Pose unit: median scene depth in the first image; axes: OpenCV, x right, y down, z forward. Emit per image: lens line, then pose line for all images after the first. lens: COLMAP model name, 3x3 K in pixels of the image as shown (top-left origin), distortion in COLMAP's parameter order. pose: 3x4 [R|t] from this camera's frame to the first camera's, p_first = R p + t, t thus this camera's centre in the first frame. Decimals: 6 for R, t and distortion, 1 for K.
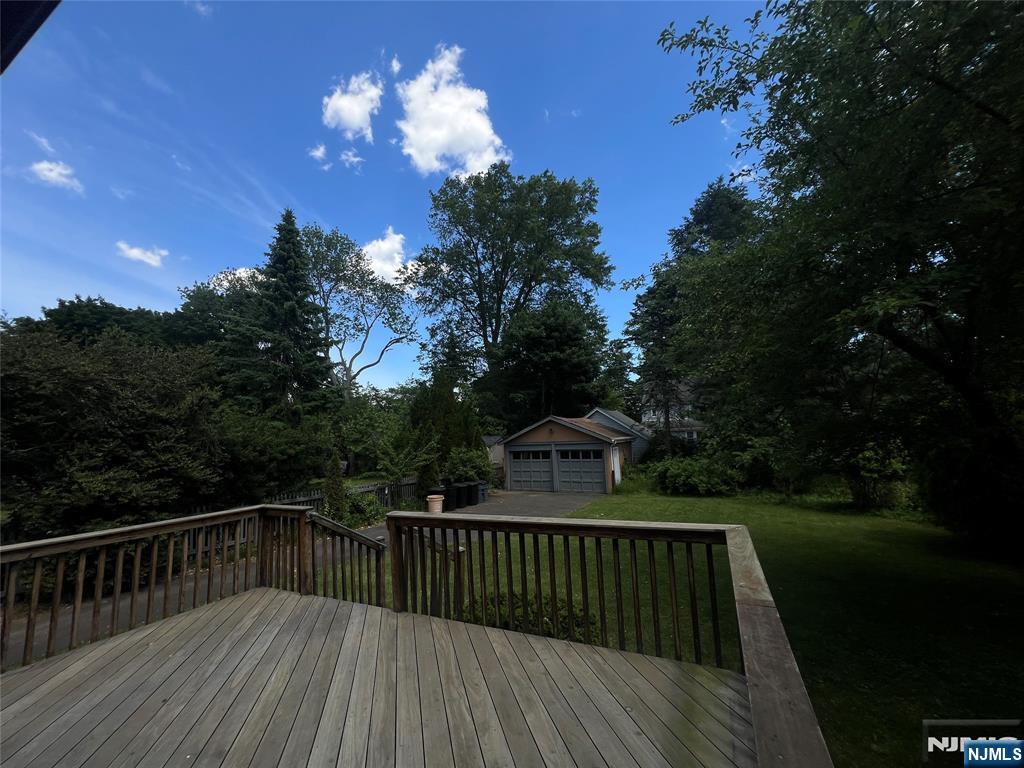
lens RADIAL K [[409.5, 0, 507.8], [0, 409.5, 393.1], [0, 0, 1]] dist [-0.000586, -0.000421]
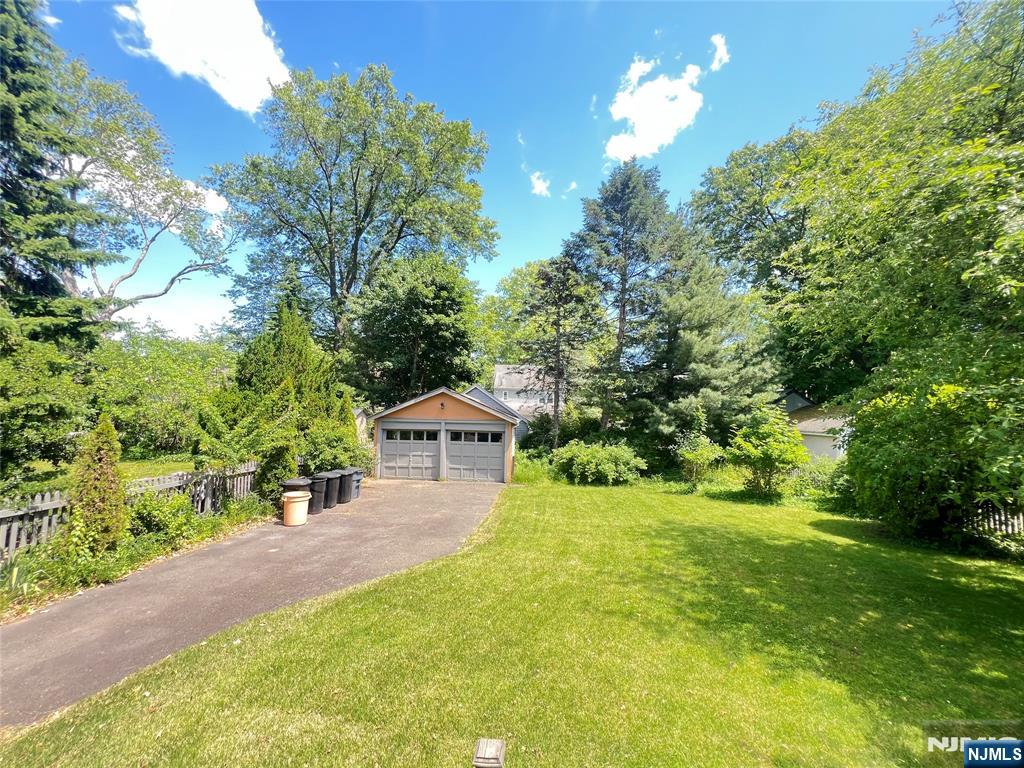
lens RADIAL K [[409.5, 0, 511.6], [0, 409.5, 387.2], [0, 0, 1]] dist [-0.000586, -0.000421]
pose [[0.901436, 0.086234, 0.424237, -0.130967], [-0.098357, 0.995129, 0.006715, 0.039581], [-0.421592, -0.047780, 0.905526, 0.231749]]
